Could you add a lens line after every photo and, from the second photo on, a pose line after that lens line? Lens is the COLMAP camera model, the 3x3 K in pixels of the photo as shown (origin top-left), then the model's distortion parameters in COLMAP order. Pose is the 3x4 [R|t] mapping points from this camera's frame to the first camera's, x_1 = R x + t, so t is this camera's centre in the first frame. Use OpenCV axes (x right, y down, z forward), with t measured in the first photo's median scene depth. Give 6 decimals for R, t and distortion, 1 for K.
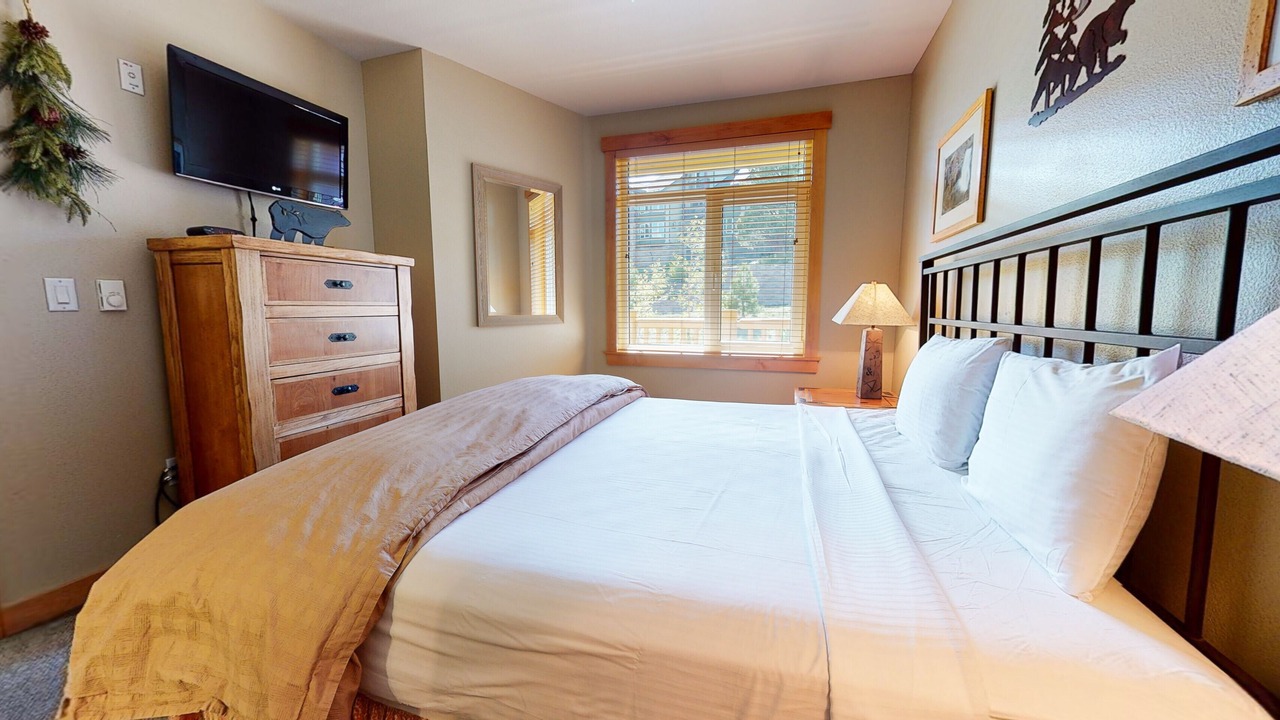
lens RADIAL K [[470.4, 0, 639.5], [0, 470.4, 355.3], [0, 0, 1]] dist [-0.001290, 0.000194]
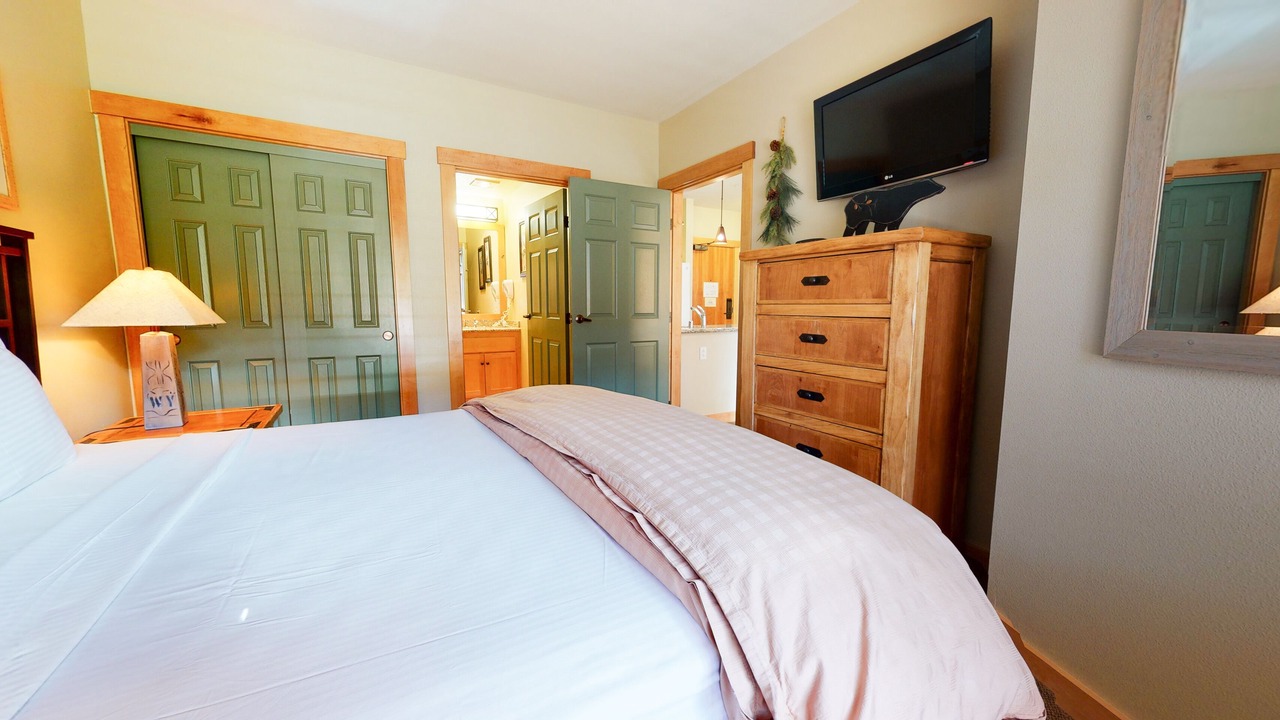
lens RADIAL K [[470.4, 0, 639.6], [0, 470.4, 357.4], [0, 0, 1]] dist [-0.001290, 0.000194]
pose [[-0.680272, 0.089255, -0.727505, 0.275102], [-0.064750, 0.981359, 0.180946, -0.150832], [0.730094, 0.170199, -0.661812, 1.413085]]
